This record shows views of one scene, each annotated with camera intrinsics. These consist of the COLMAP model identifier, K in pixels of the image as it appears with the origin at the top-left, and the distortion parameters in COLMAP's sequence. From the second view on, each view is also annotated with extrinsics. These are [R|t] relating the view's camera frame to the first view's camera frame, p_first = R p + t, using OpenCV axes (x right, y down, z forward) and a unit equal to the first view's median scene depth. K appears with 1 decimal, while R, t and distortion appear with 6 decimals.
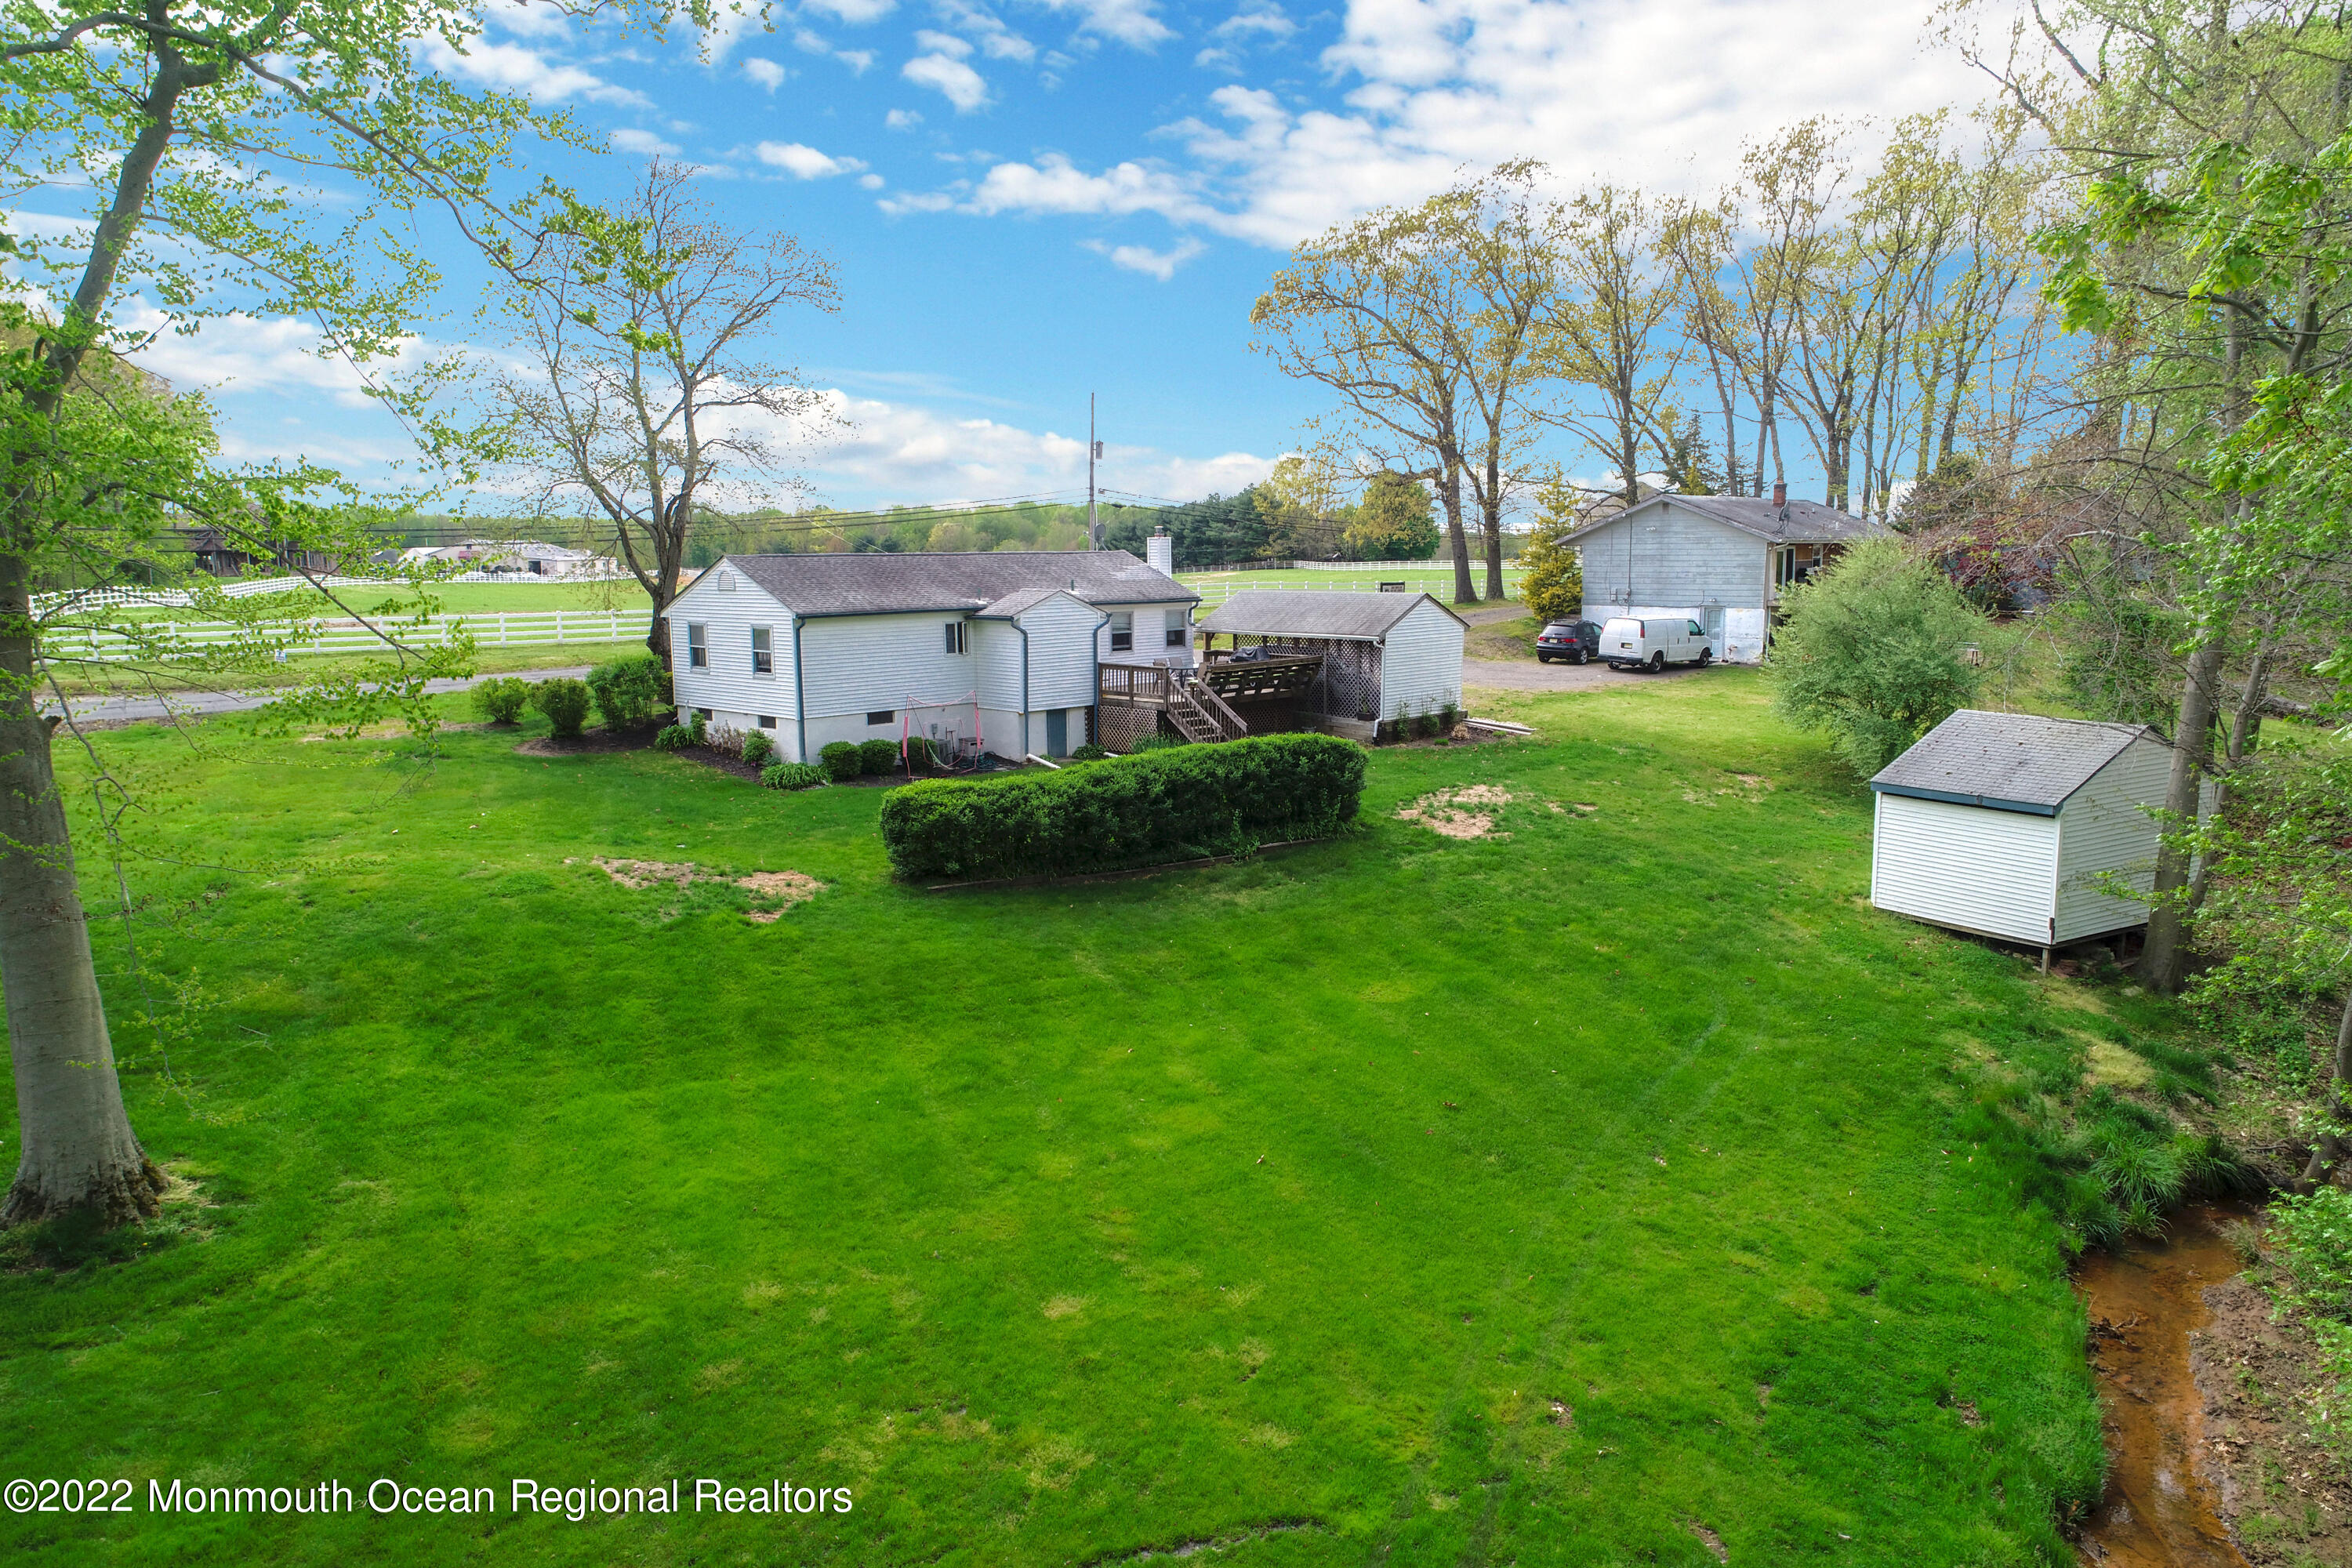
lens RADIAL K [[1571.3, 0, 1176.0], [0, 1571.3, 784.0], [0, 0, 1]] dist [-0.004709, 0.001902]
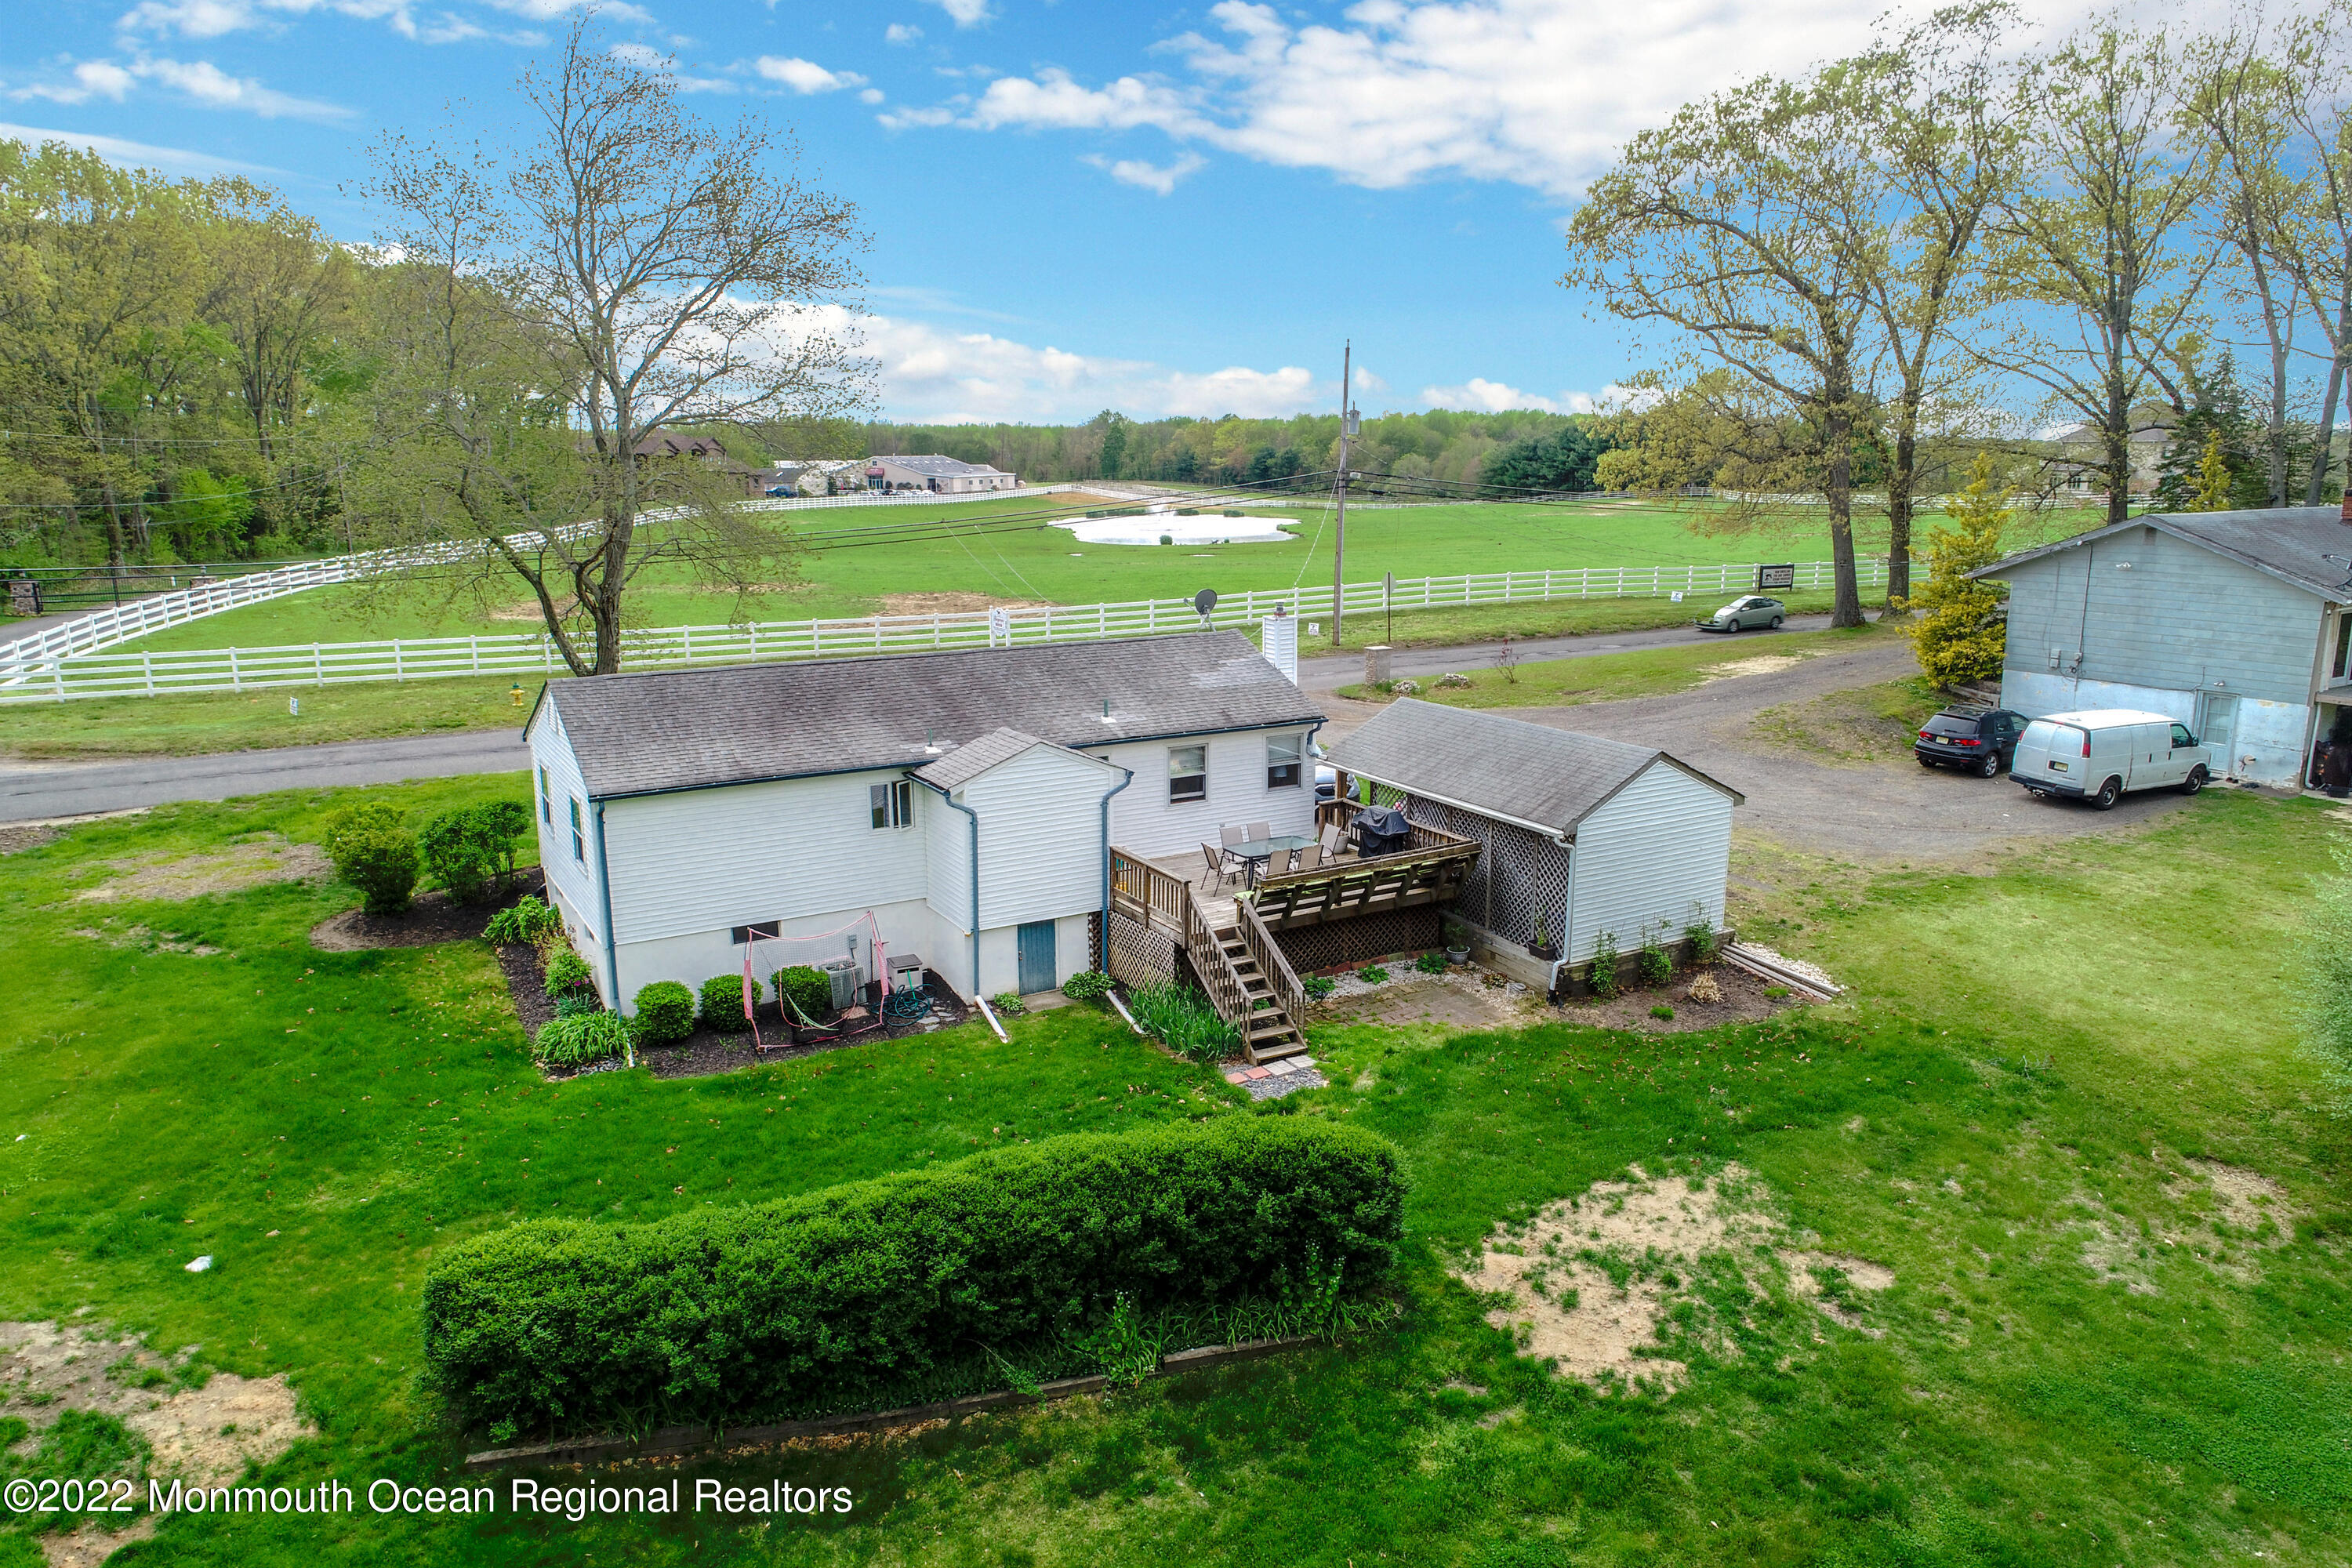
lens RADIAL K [[1571.3, 0, 1176.0], [0, 1571.3, 784.0], [0, 0, 1]] dist [-0.004709, 0.001902]
pose [[0.964483, 0.056759, -0.257973, 0.099698], [-0.040913, 0.996955, 0.066389, -0.103481], [0.260956, -0.053476, 0.963868, 0.272335]]
